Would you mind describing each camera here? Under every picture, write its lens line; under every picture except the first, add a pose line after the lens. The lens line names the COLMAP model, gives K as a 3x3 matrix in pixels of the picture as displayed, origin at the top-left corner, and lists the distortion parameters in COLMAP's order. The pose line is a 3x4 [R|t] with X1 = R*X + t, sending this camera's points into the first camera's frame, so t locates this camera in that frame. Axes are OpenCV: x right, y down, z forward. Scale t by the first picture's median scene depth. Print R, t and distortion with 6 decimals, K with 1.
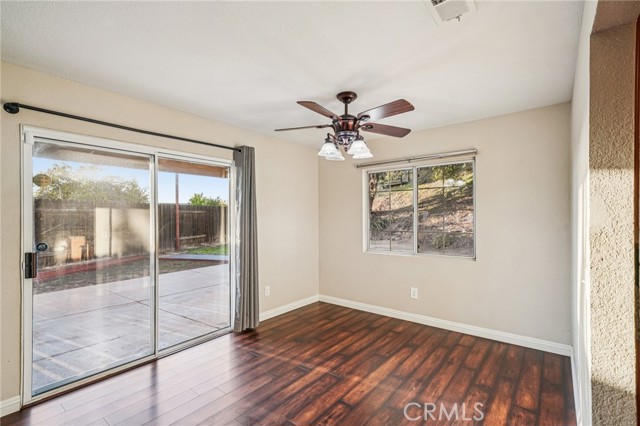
lens RADIAL K [[286.4, 0, 325.2], [0, 286.4, 214.8], [0, 0, 1]] dist [0.010735, -0.000260]
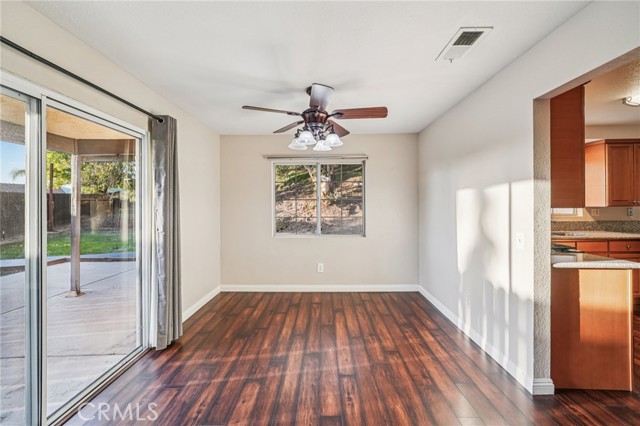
lens RADIAL K [[244.2, 0, 319.0], [0, 244.2, 204.6], [0, 0, 1]] dist [-0.010014, -0.000319]
pose [[0.804724, 0.003973, 0.593636, -0.352993], [-0.003740, 0.999992, -0.001623, 0.009245], [-0.593637, -0.000914, 0.804732, 0.205237]]
